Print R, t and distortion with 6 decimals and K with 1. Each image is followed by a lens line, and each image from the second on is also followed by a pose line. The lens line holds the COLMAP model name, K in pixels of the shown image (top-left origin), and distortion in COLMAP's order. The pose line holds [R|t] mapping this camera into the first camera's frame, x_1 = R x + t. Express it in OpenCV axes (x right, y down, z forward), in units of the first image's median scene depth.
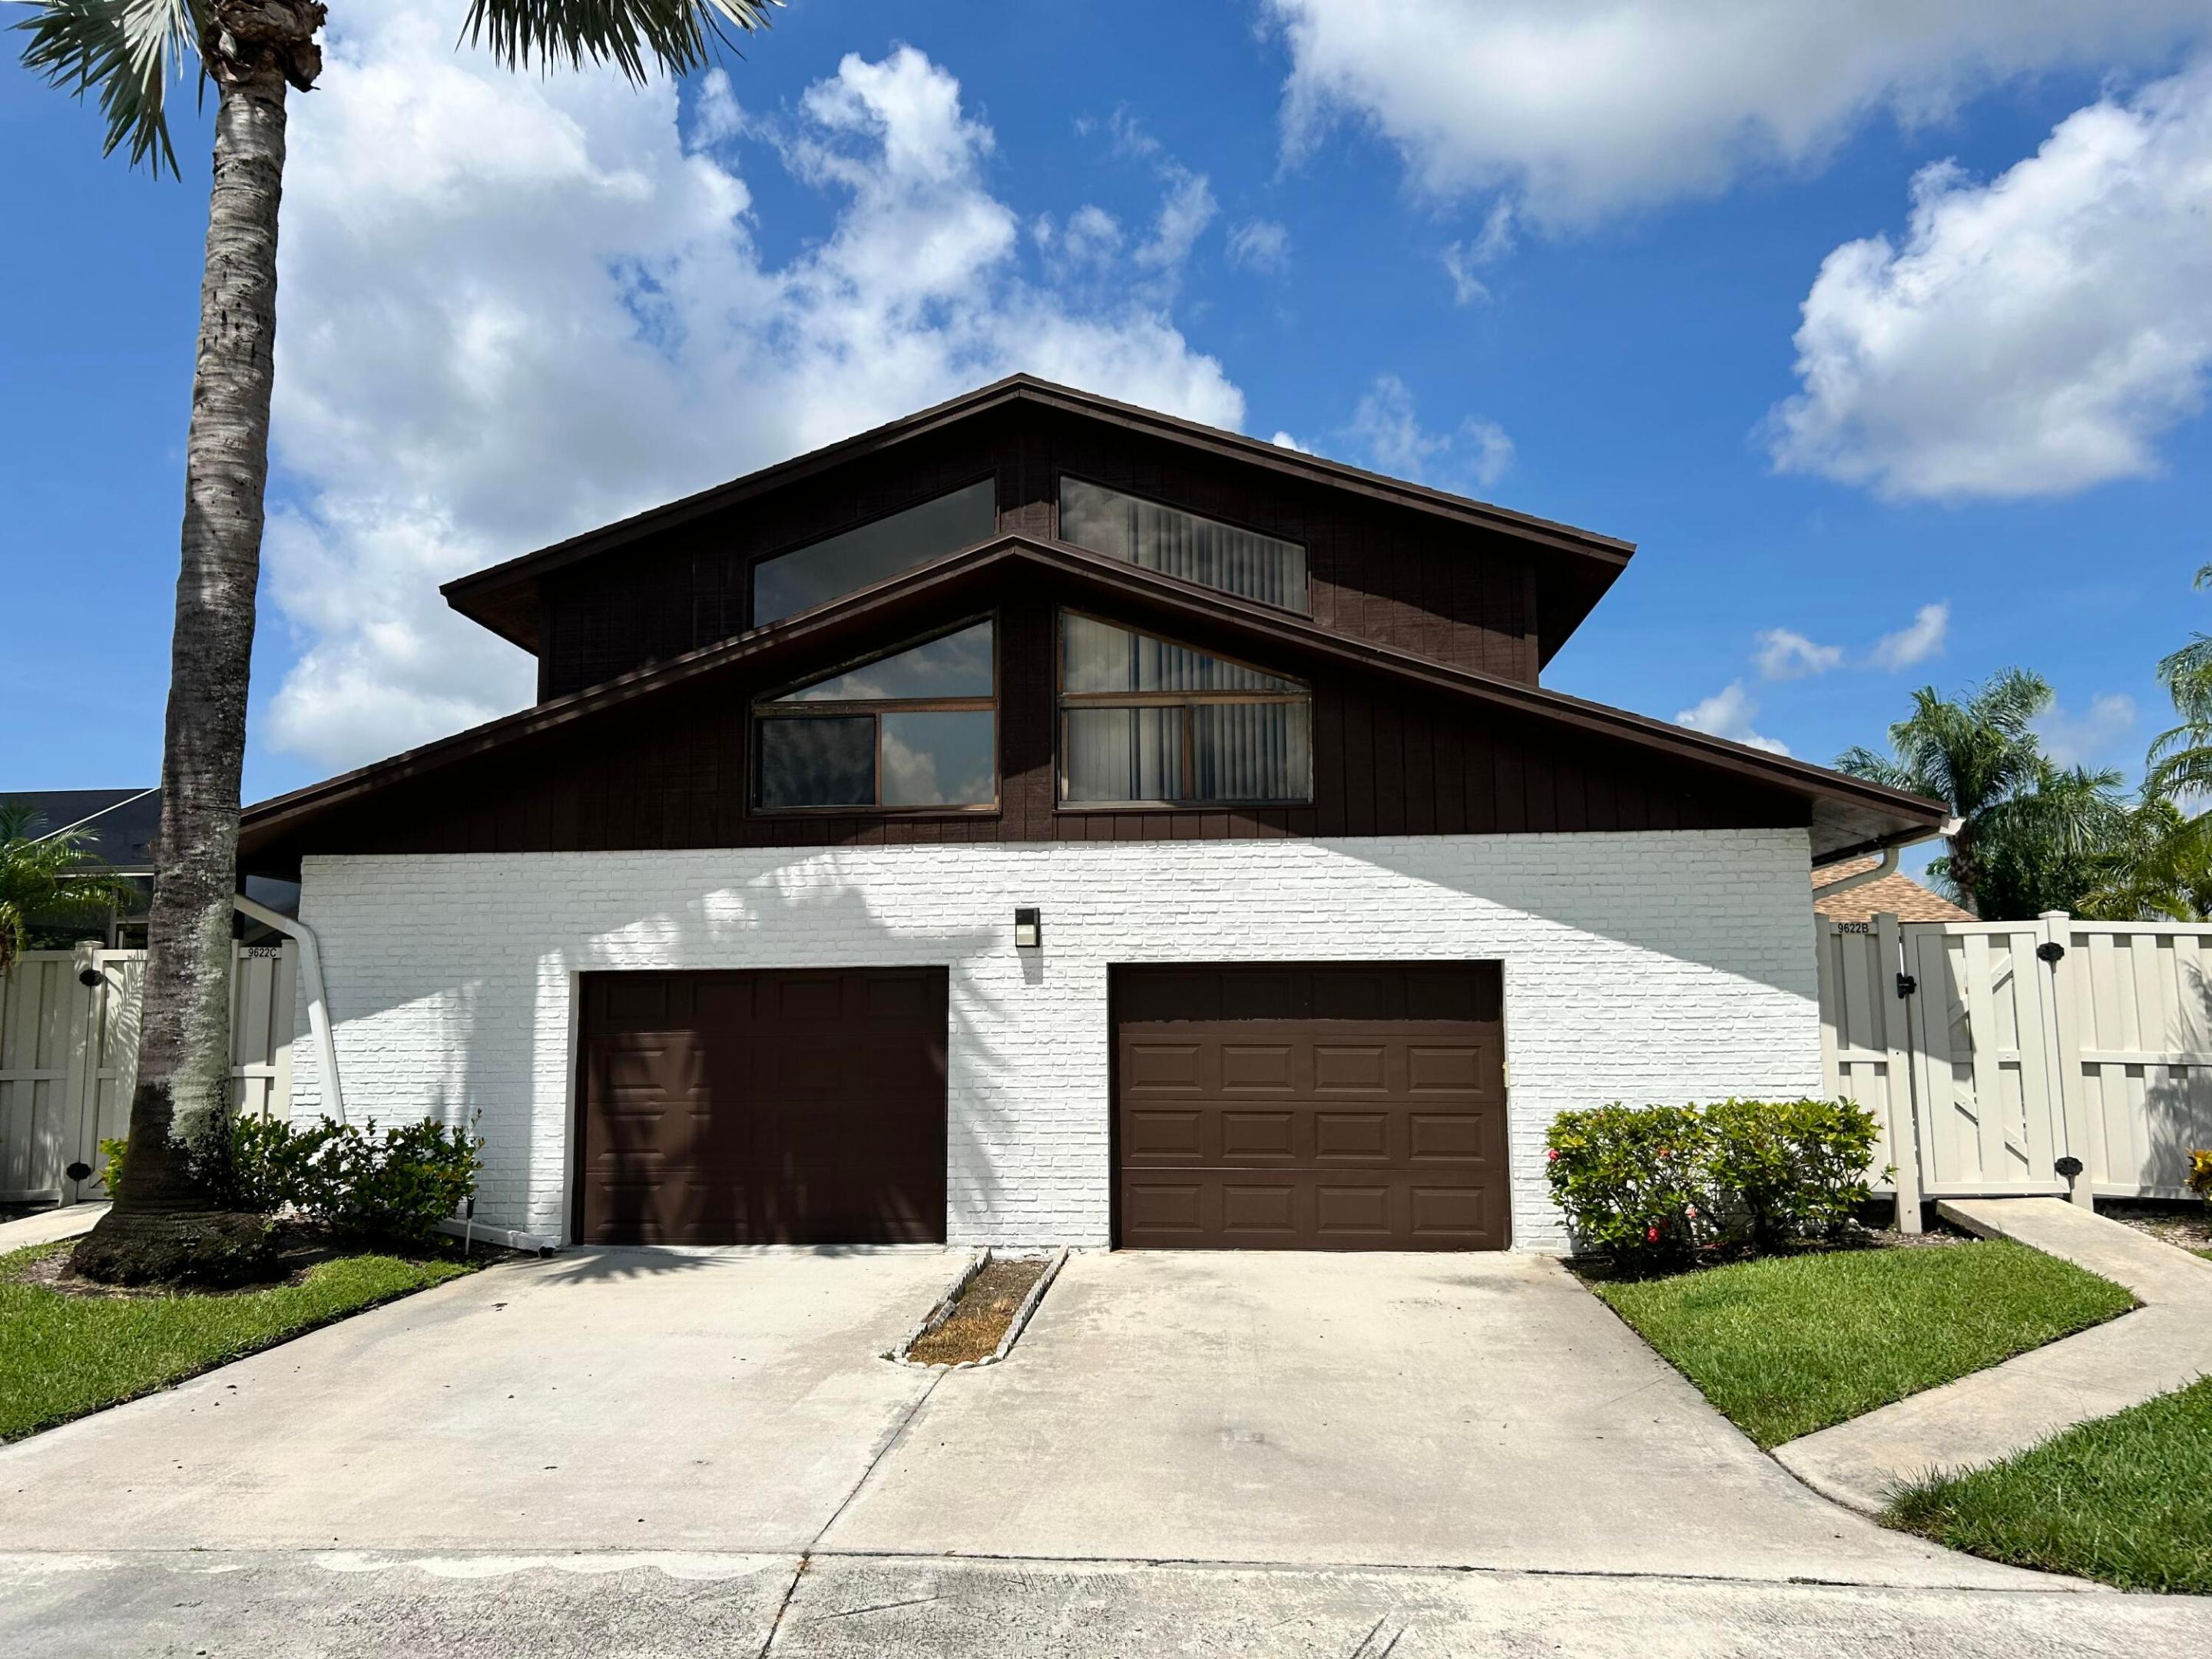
lens RADIAL K [[1670.3, 0, 1097.2], [0, 1670.3, 833.1], [0, 0, 1]] dist [0.044183, -0.001634]
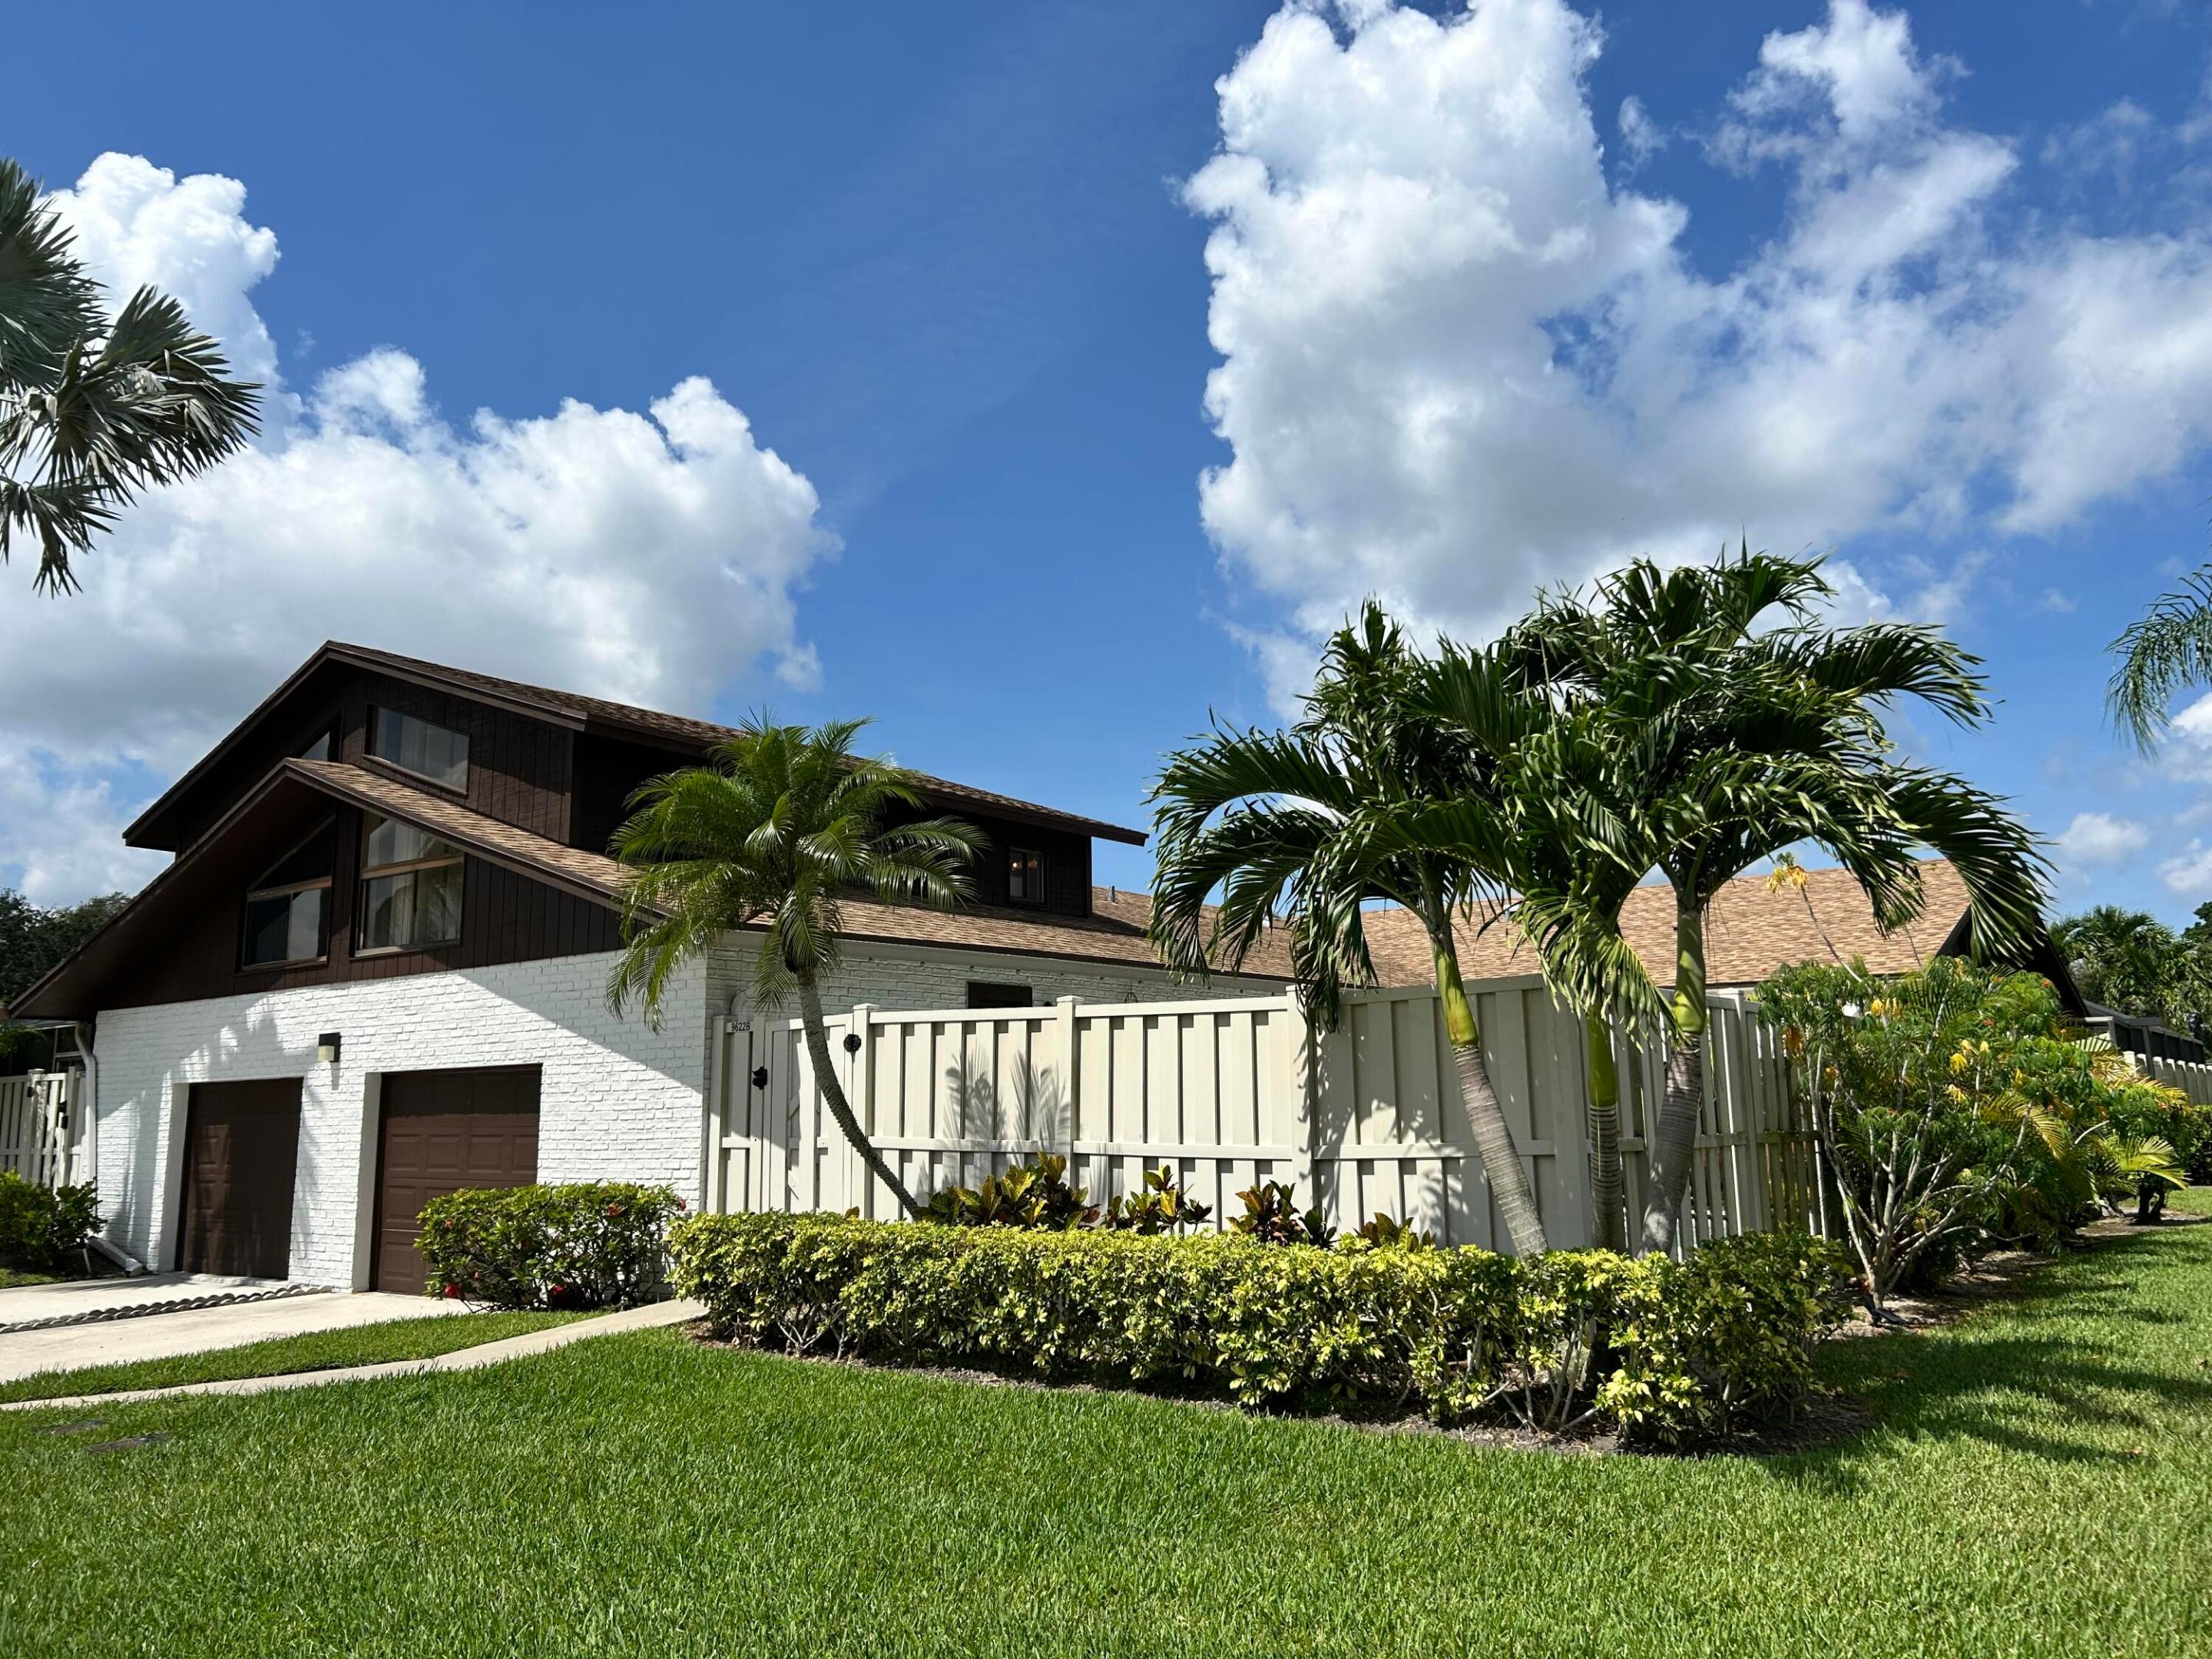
lens RADIAL K [[1670.3, 0, 1088.8], [0, 1670.3, 825.9], [0, 0, 1]] dist [0.044183, -0.001634]
pose [[0.834226, -0.098753, -0.542508, 1.231294], [0.080088, 0.995100, -0.057985, 0.006358], [0.545576, 0.004925, 0.838047, 0.188909]]
